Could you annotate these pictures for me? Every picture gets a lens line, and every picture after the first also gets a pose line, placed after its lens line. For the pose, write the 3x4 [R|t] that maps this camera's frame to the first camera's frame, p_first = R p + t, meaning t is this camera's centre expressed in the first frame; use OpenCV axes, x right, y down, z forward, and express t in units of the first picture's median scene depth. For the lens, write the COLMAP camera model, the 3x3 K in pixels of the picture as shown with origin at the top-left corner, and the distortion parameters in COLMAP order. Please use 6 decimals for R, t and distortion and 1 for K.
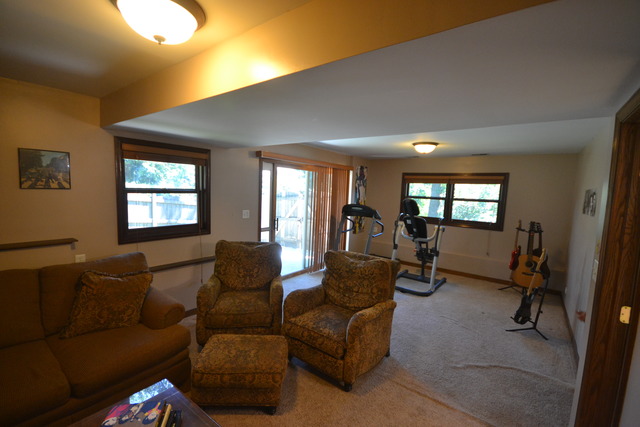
lens RADIAL K [[285.4, 0, 319.6], [0, 285.4, 214.5], [0, 0, 1]] dist [0.004536, -0.002989]
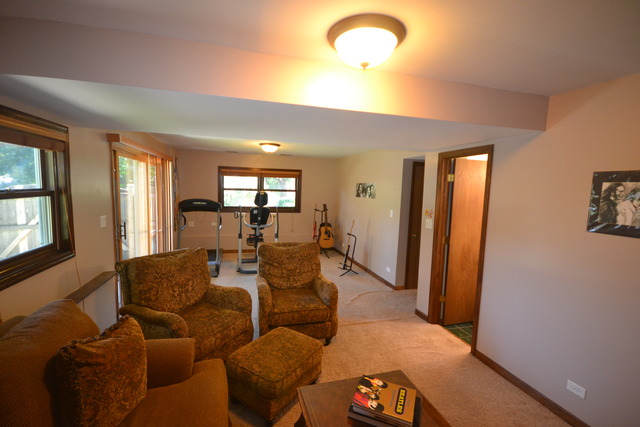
lens RADIAL K [[285.4, 0, 316.7], [0, 285.4, 214.4], [0, 0, 1]] dist [0.004536, -0.002989]
pose [[0.600920, -0.096984, 0.793404, -0.472655], [0.065071, 0.995253, 0.072374, -0.033151], [-0.796656, 0.008137, 0.604378, 0.135213]]
